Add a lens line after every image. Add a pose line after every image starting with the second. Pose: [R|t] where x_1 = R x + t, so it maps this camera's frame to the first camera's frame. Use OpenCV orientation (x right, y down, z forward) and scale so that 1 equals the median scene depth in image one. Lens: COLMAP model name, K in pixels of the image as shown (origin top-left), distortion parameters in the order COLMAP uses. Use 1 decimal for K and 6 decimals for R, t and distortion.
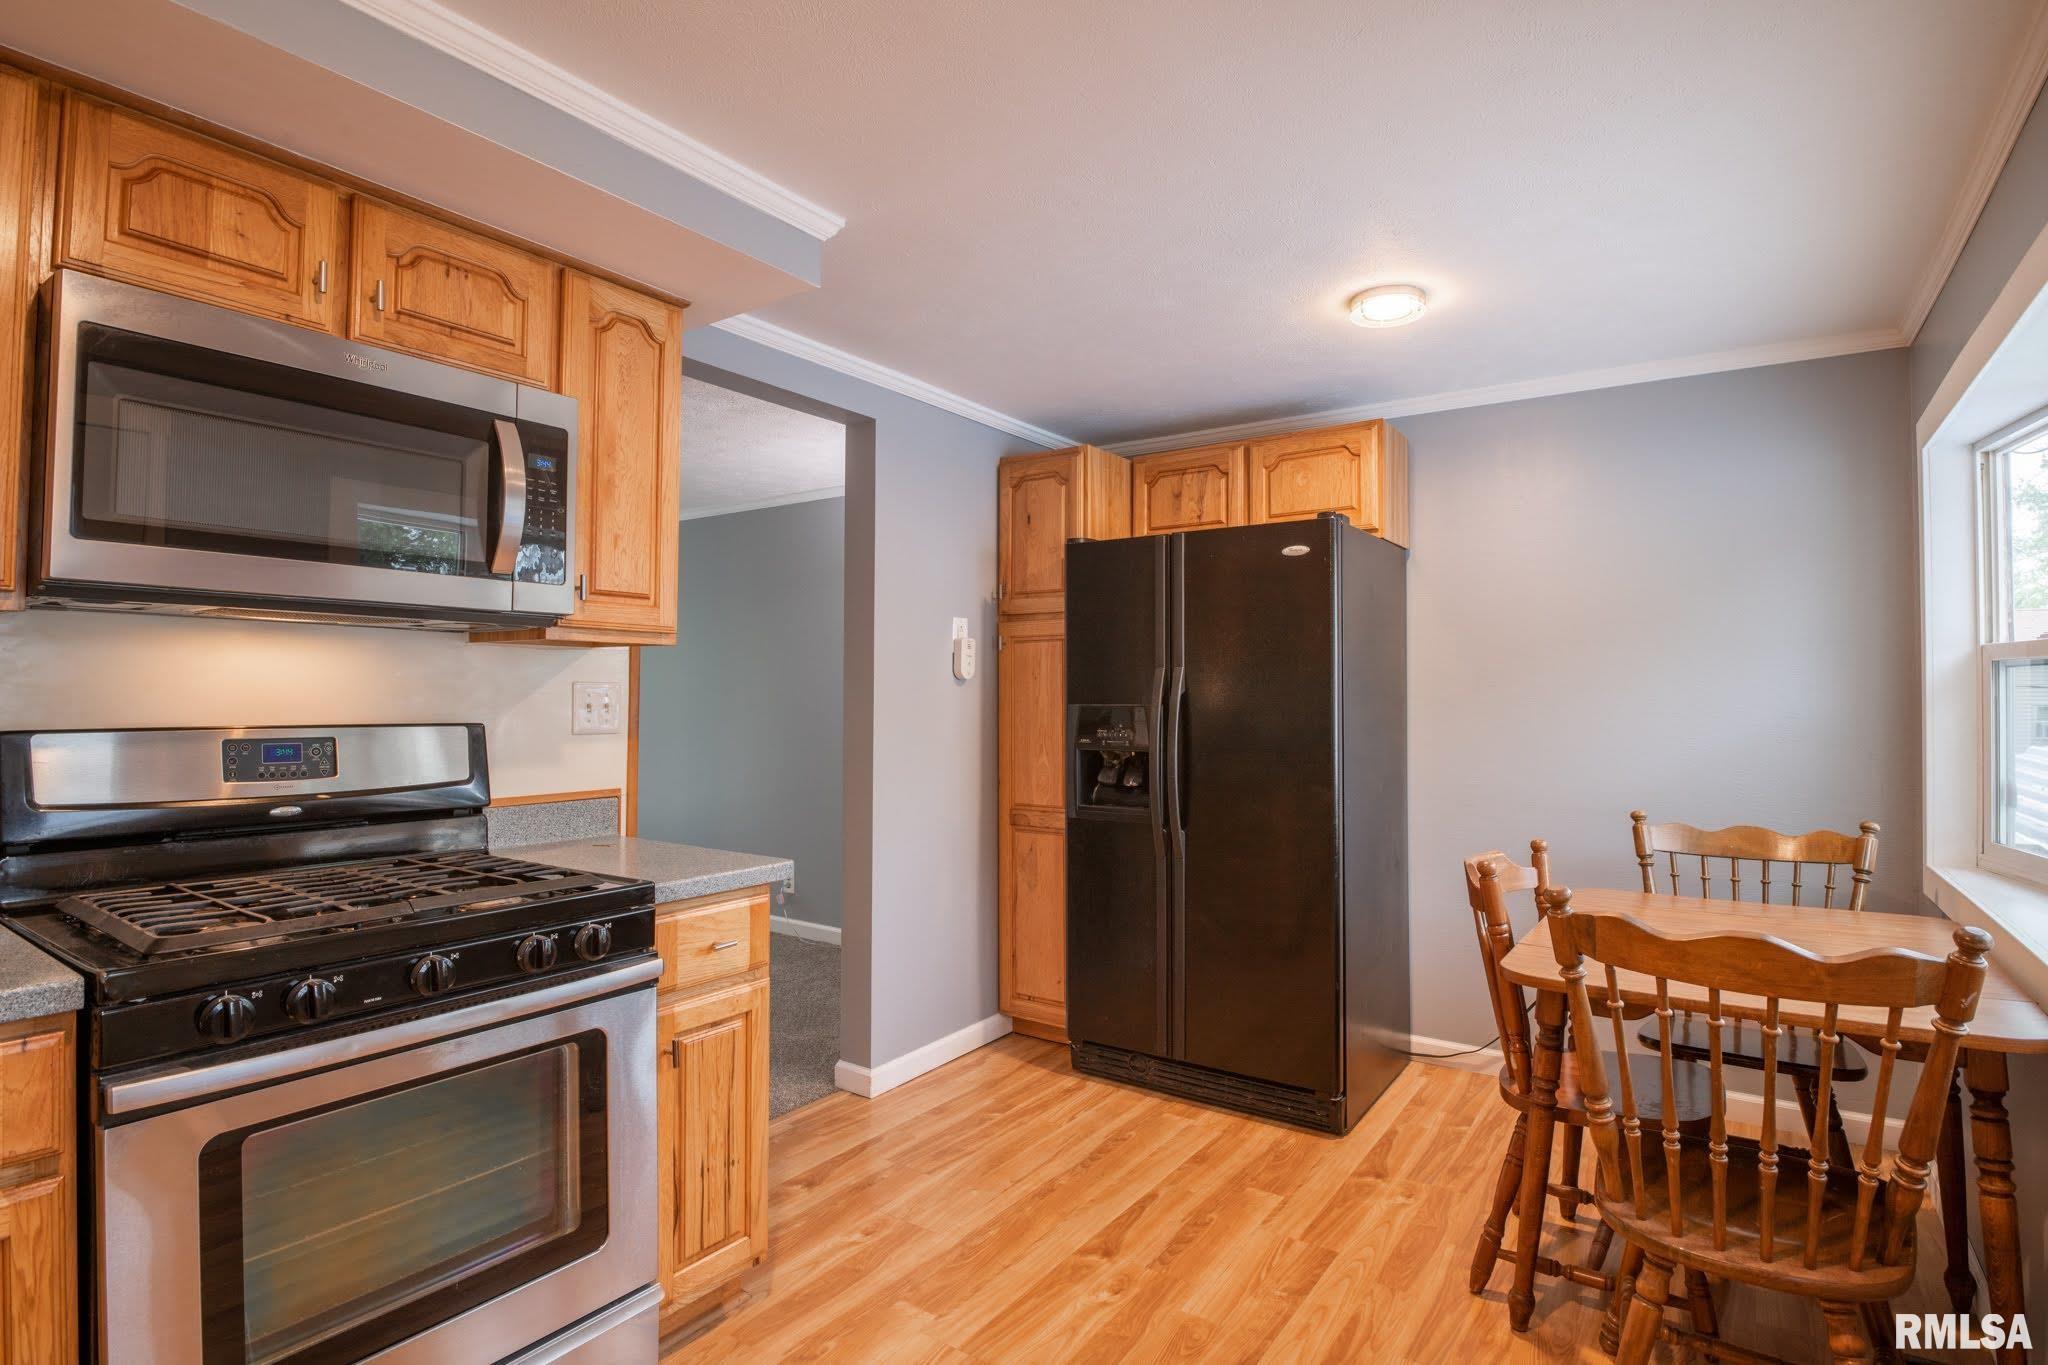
lens RADIAL K [[995.6, 0, 1014.6], [0, 995.6, 675.5], [0, 0, 1]] dist [-0.016070, -0.005163]
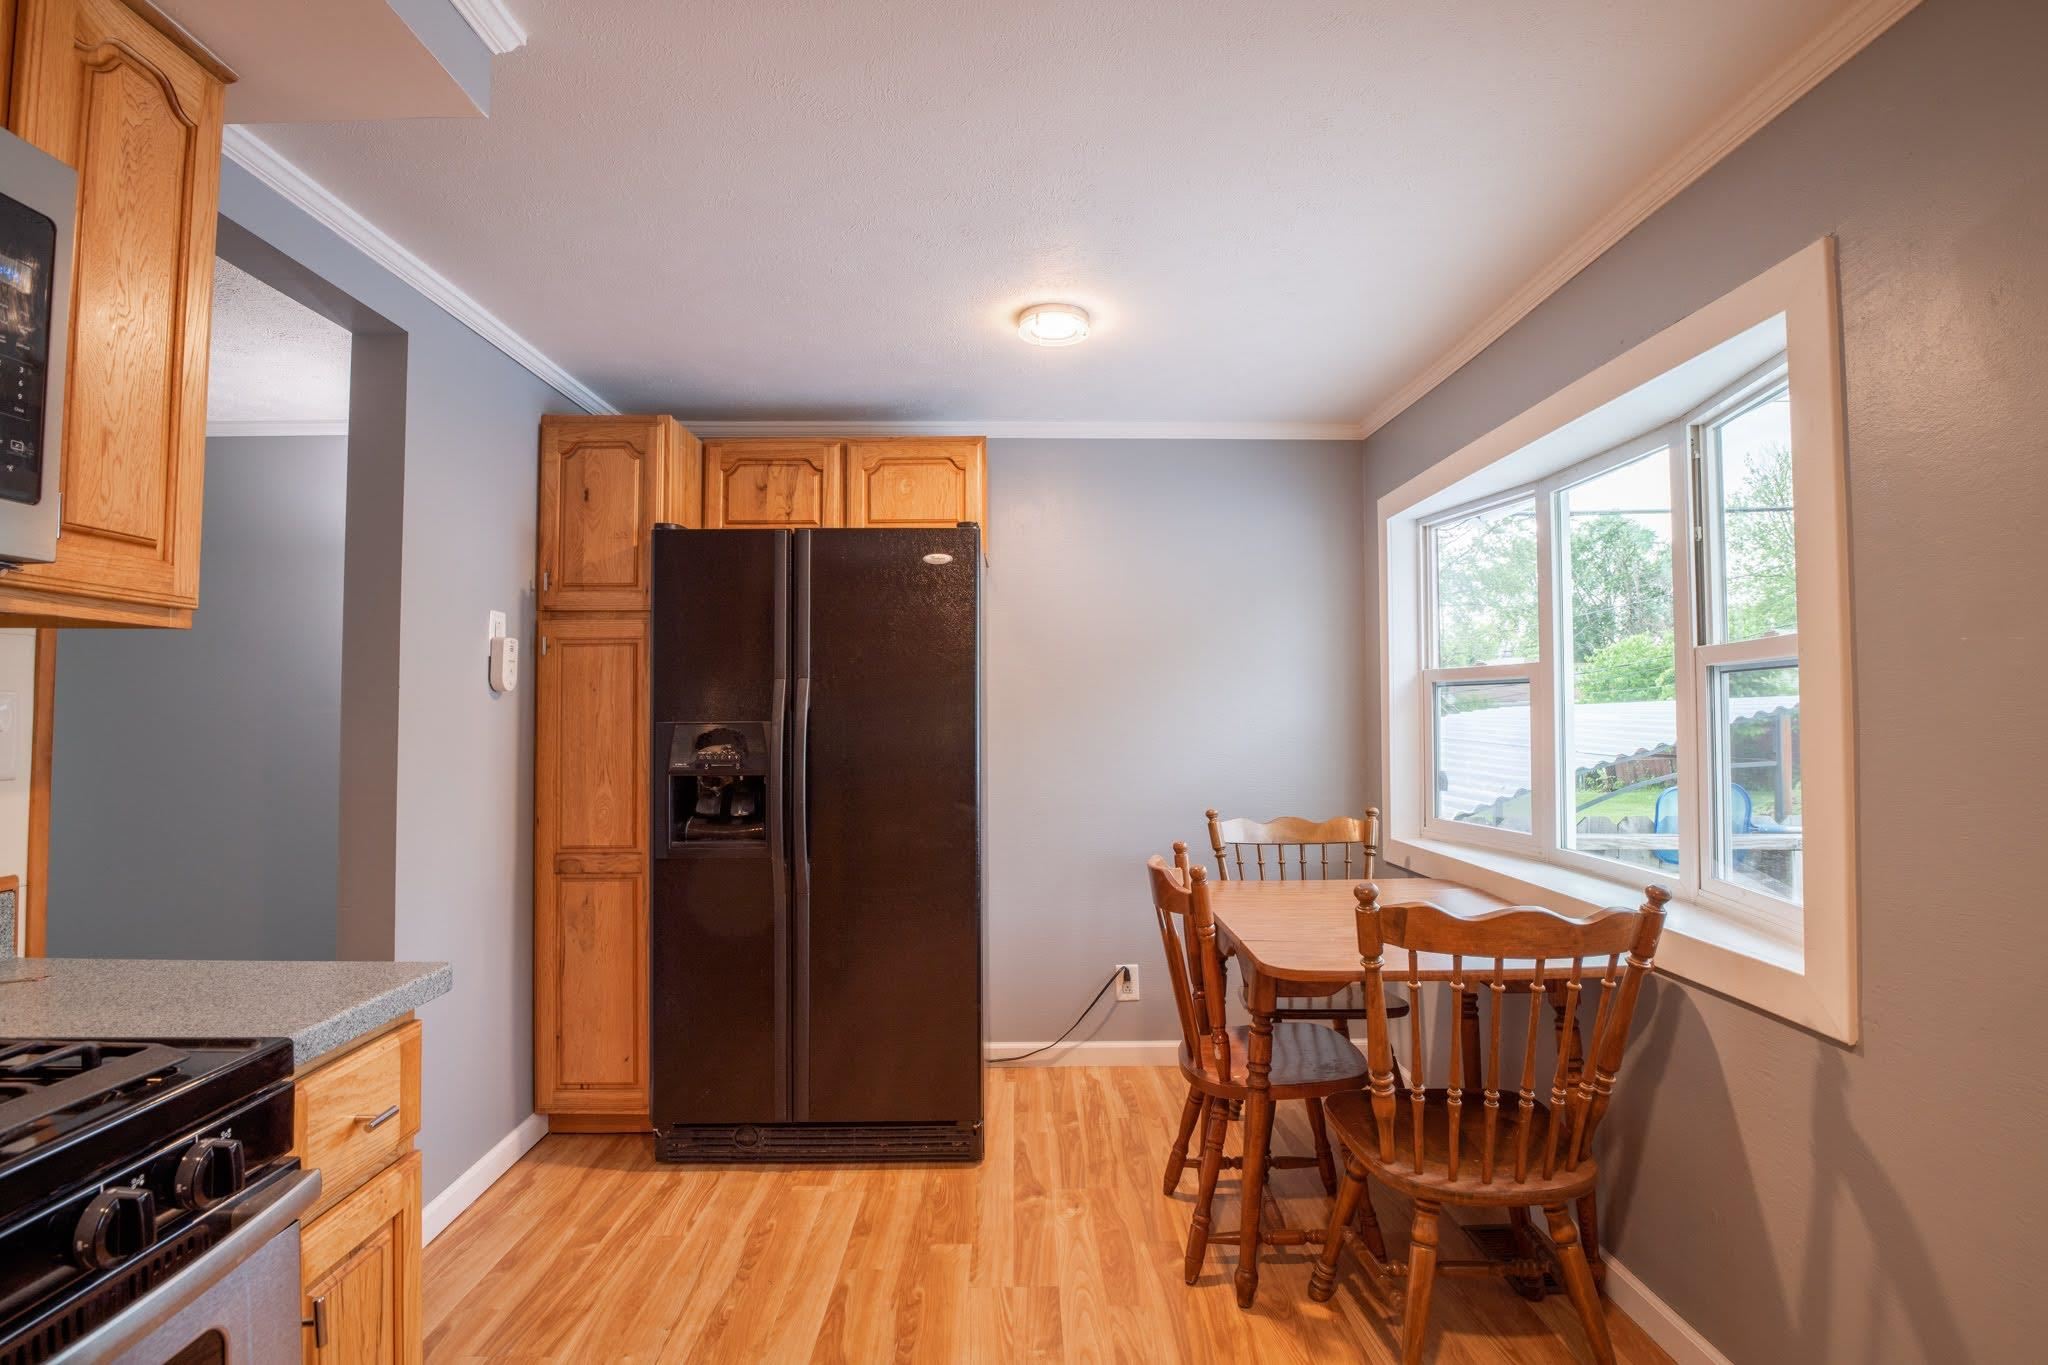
lens RADIAL K [[995.6, 0, 1014.6], [0, 995.6, 675.5], [0, 0, 1]] dist [-0.016070, -0.005163]
pose [[0.819046, 0.015863, 0.573508, -0.214874], [-0.006622, 0.999813, -0.018196, 0.004095], [-0.573689, 0.011105, 0.818998, 0.179595]]
